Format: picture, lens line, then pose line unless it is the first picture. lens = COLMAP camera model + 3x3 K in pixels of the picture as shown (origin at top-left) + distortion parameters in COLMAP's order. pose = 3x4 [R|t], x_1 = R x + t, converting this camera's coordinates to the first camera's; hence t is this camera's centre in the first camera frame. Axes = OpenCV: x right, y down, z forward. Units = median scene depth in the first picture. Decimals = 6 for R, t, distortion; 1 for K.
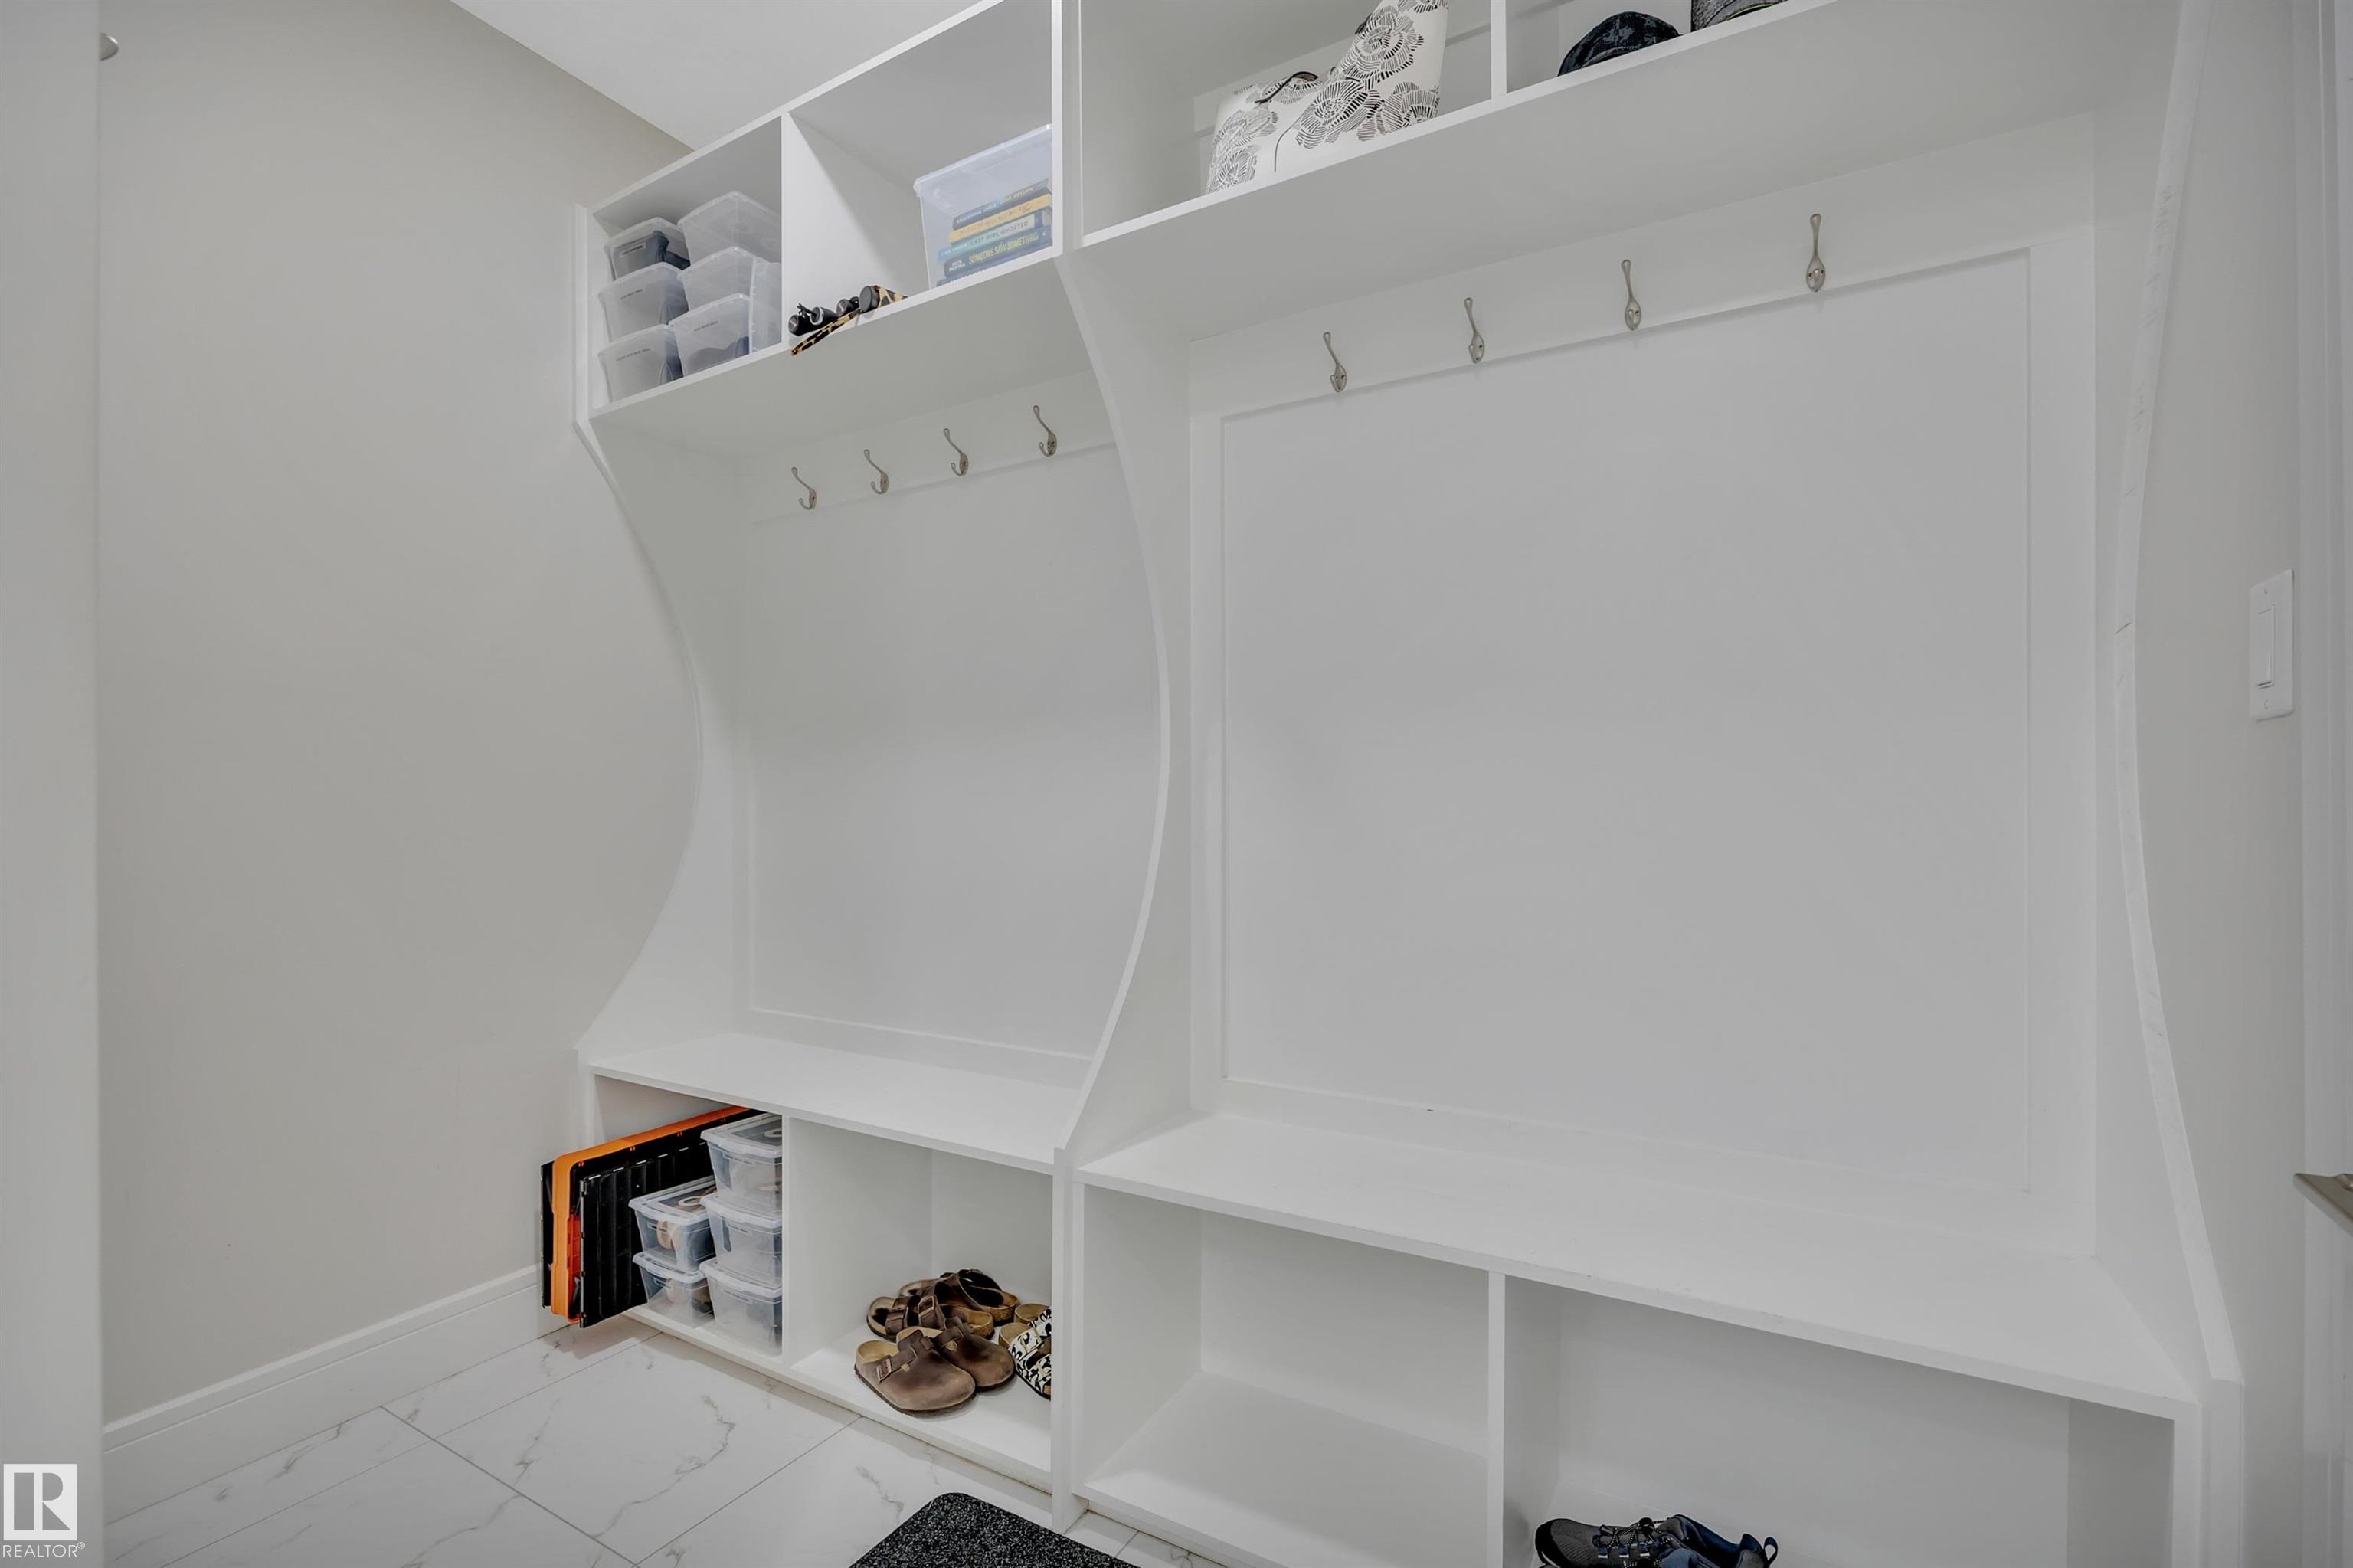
lens RADIAL K [[1019.0, 0, 1184.7], [0, 1019.0, 800.0], [0, 0, 1]] dist [-0.000060, 0.000642]
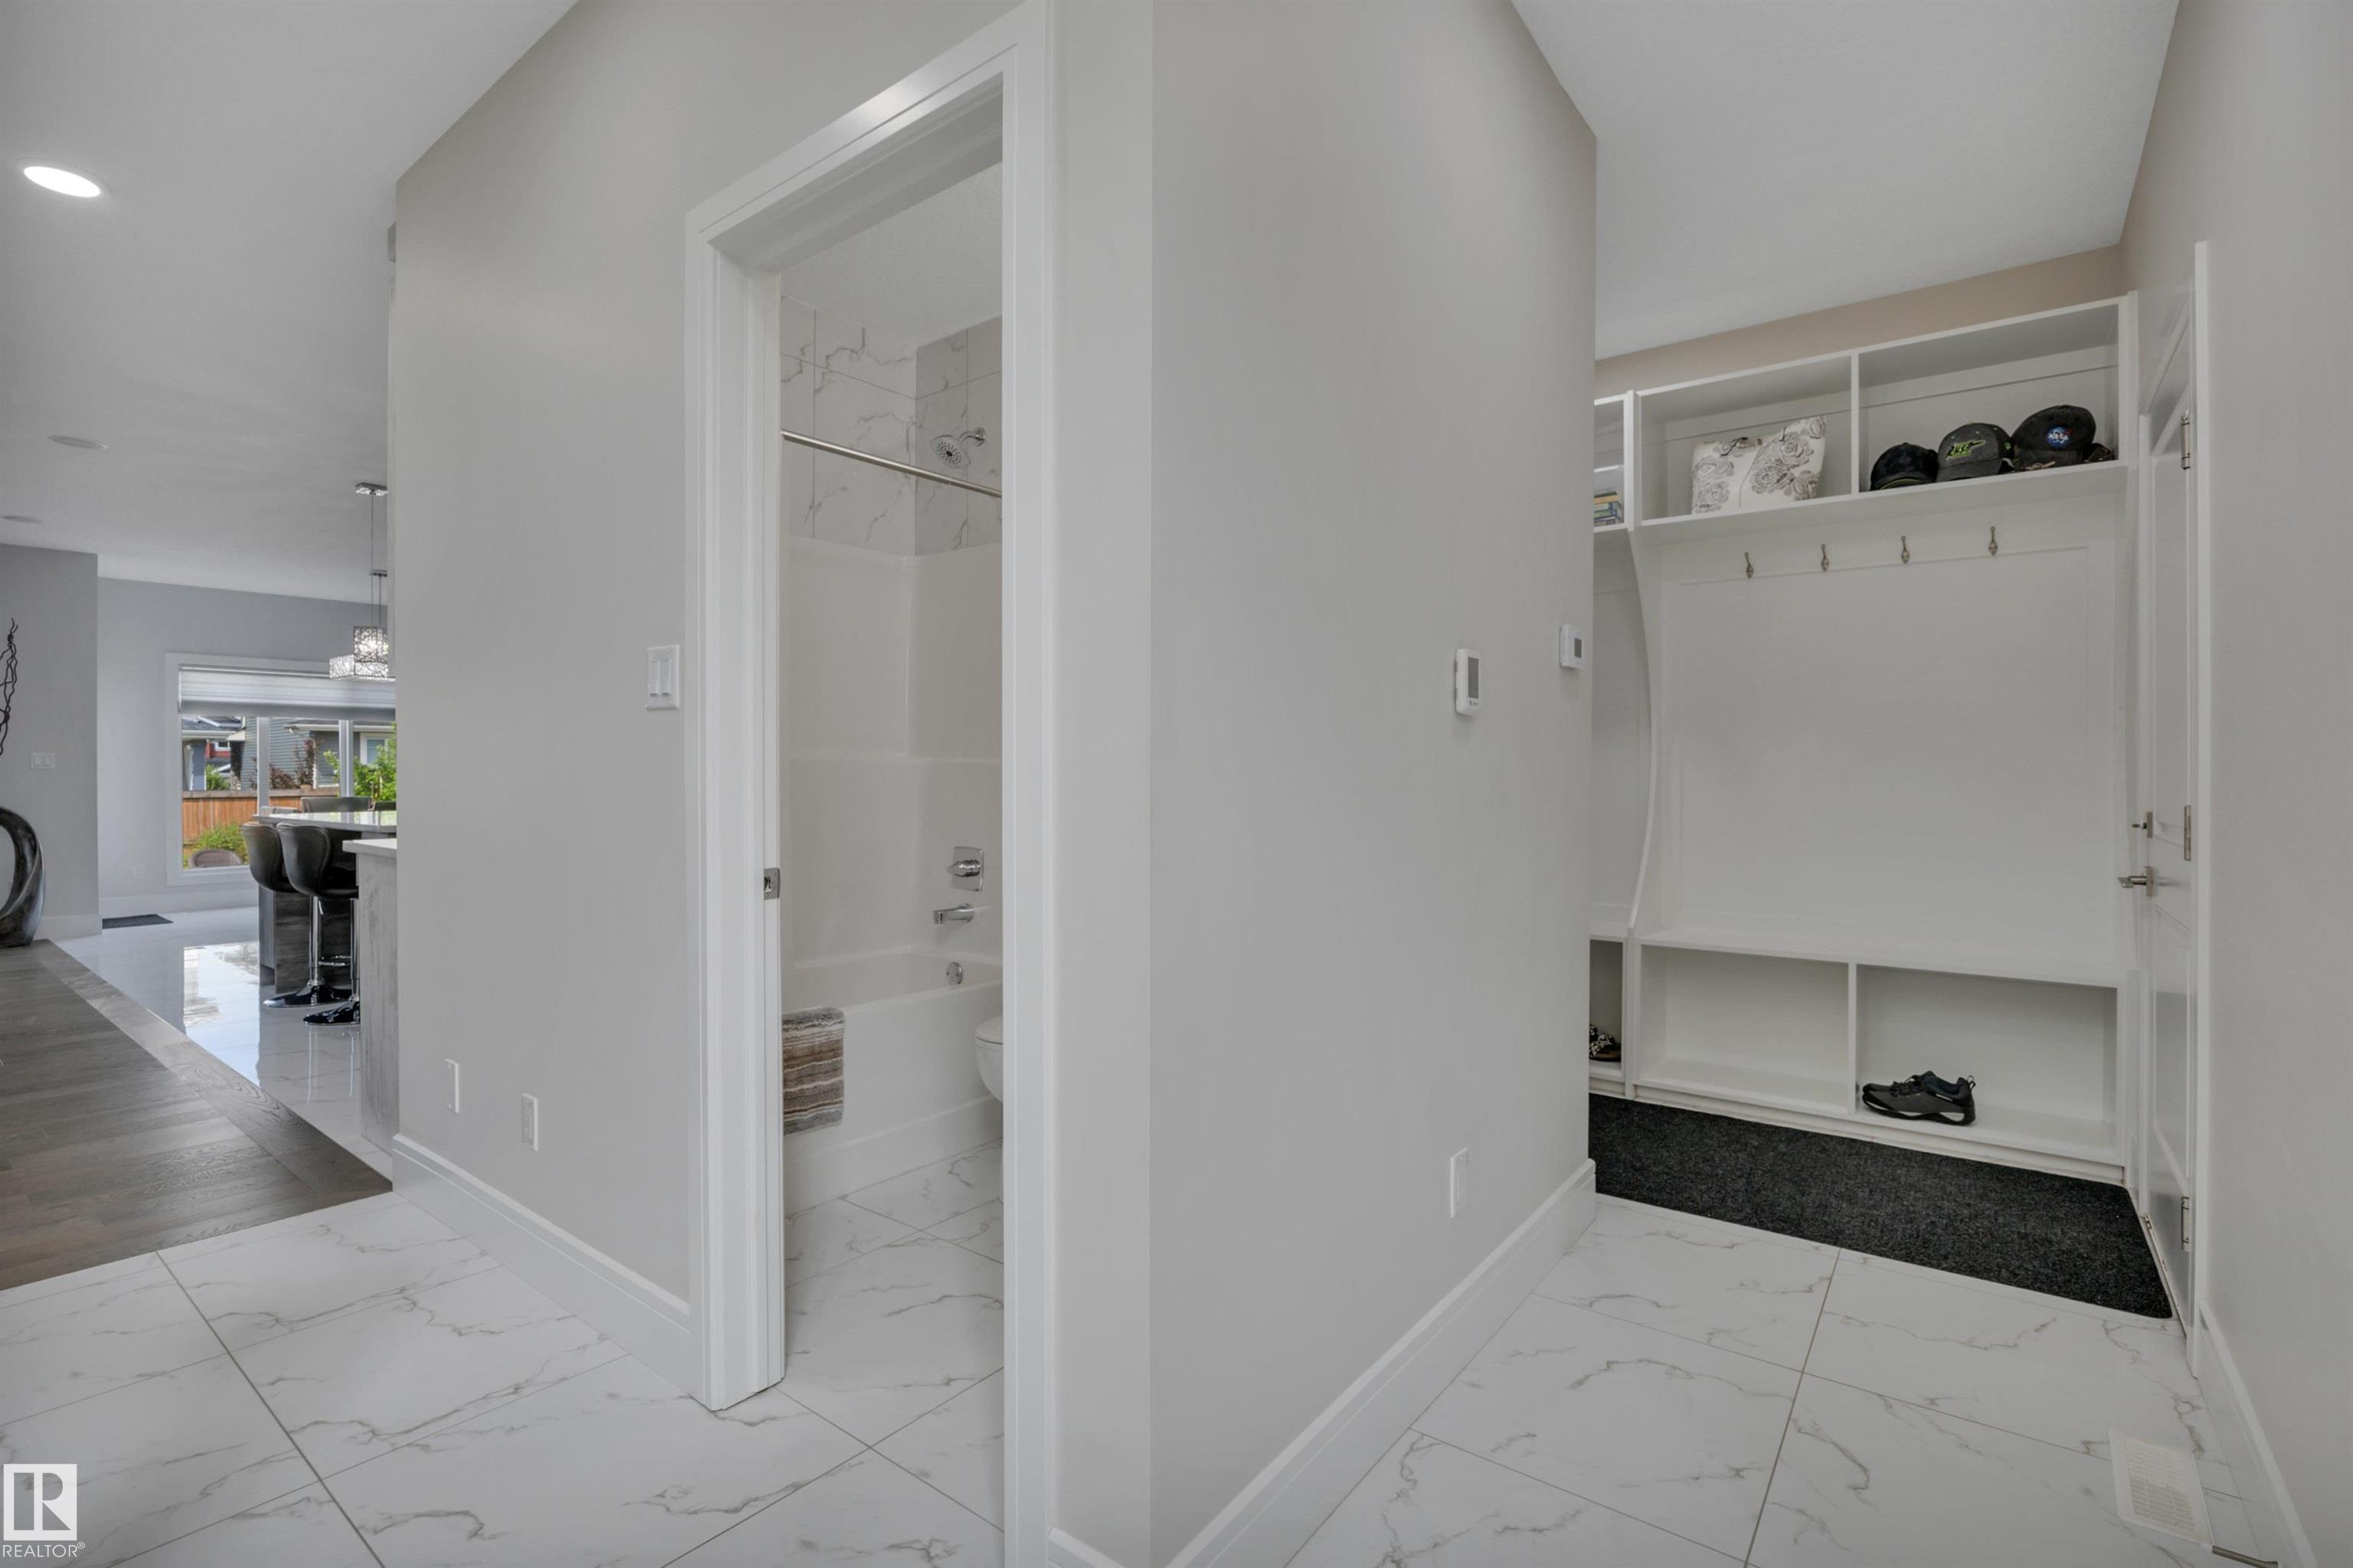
lens RADIAL K [[1019.0, 0, 1231.1], [0, 1019.0, 763.7], [0, 0, 1]] dist [-0.000060, 0.000642]
pose [[0.993646, 0.001168, -0.112542, -0.815930], [-0.000808, 0.999994, 0.003244, -0.029935], [0.112545, -0.003132, 0.993642, -1.454243]]
